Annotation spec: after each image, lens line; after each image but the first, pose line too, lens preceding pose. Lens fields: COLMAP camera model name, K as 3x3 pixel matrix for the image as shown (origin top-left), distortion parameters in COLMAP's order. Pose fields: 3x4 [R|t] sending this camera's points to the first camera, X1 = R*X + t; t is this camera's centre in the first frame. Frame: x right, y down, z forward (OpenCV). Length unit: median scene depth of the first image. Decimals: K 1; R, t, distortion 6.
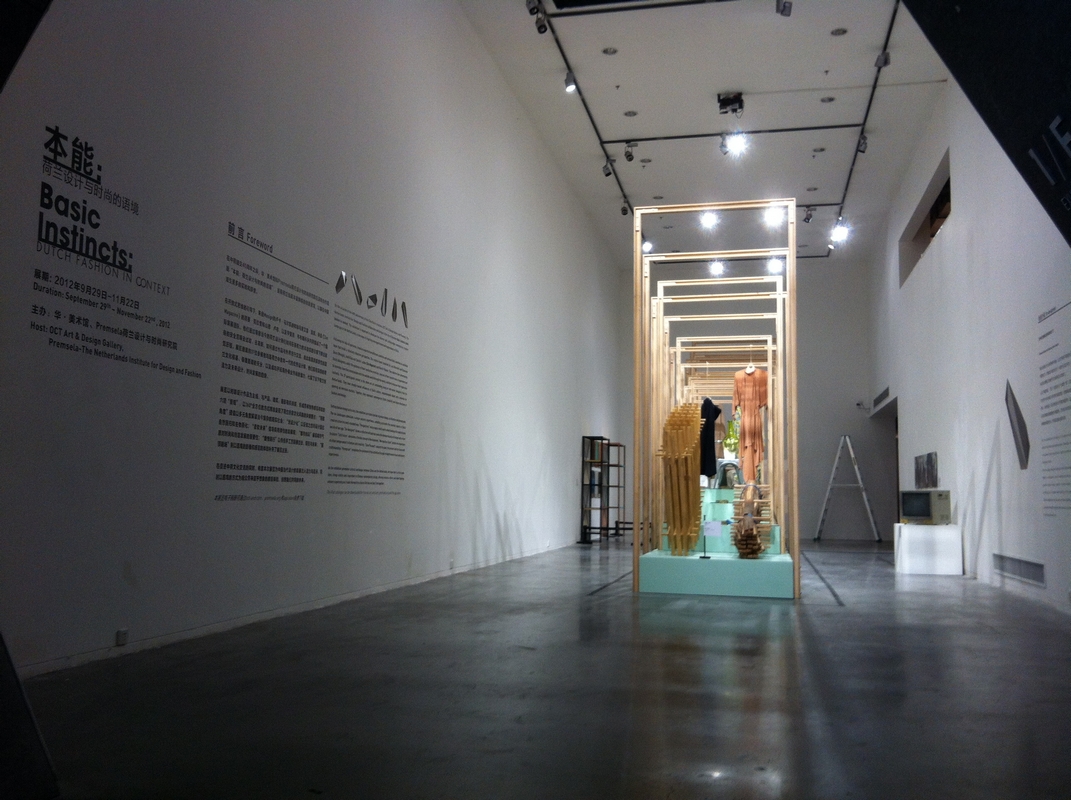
lens RADIAL K [[981.9, 0, 539.2], [0, 981.9, 394.0], [0, 0, 1]] dist [0.126202, -0.293414]
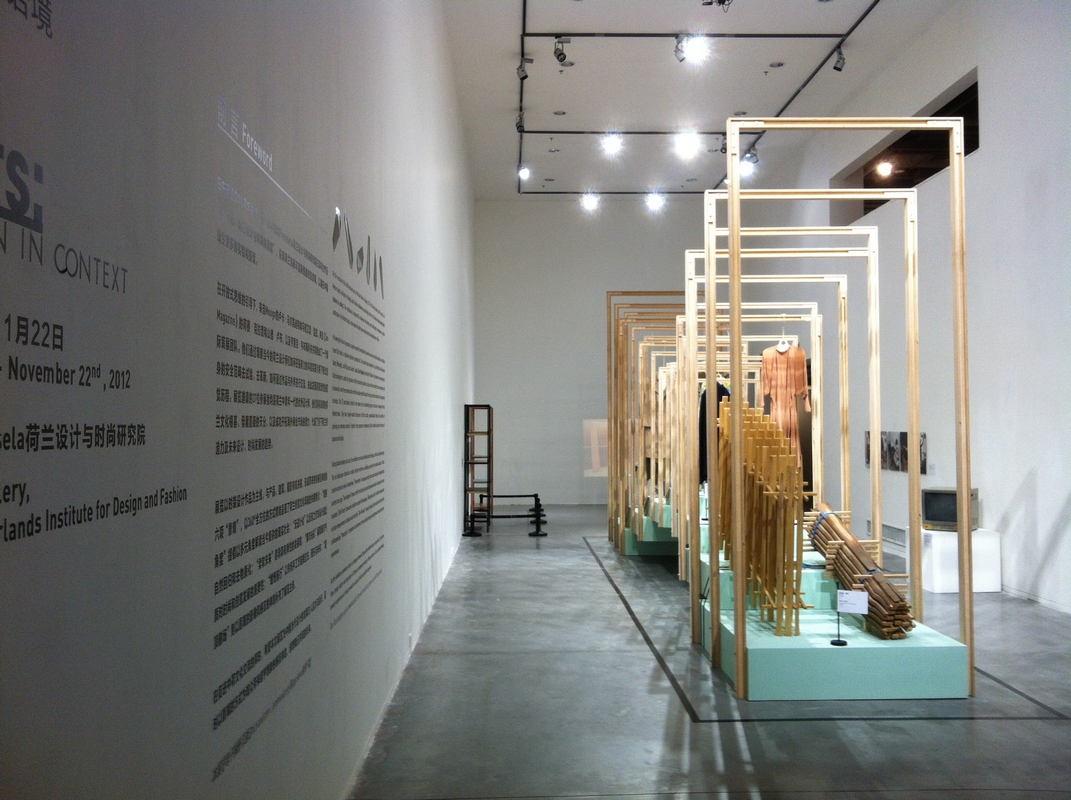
lens RADIAL K [[981.9, 0, 539.2], [0, 981.9, 394.0], [0, 0, 1]] dist [0.126202, -0.293414]
pose [[0.969869, -0.013146, 0.243271, -0.154227], [-0.005005, 0.997257, 0.073845, -0.043774], [-0.243575, -0.072838, 0.967143, 0.306063]]
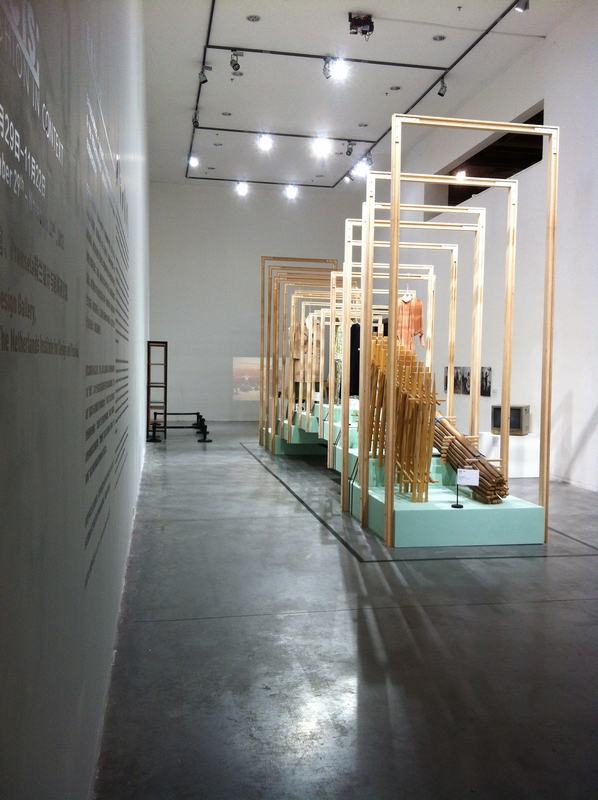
lens RADIAL K [[733.5, 0, 299.0], [0, 733.5, 400.0], [0, 0, 1]] dist [0.126202, -0.293414]
pose [[0.919182, -0.018705, 0.393388, -0.195520], [-0.041851, 0.988577, 0.144792, -0.026105], [-0.391602, -0.149554, 0.907899, 0.328420]]
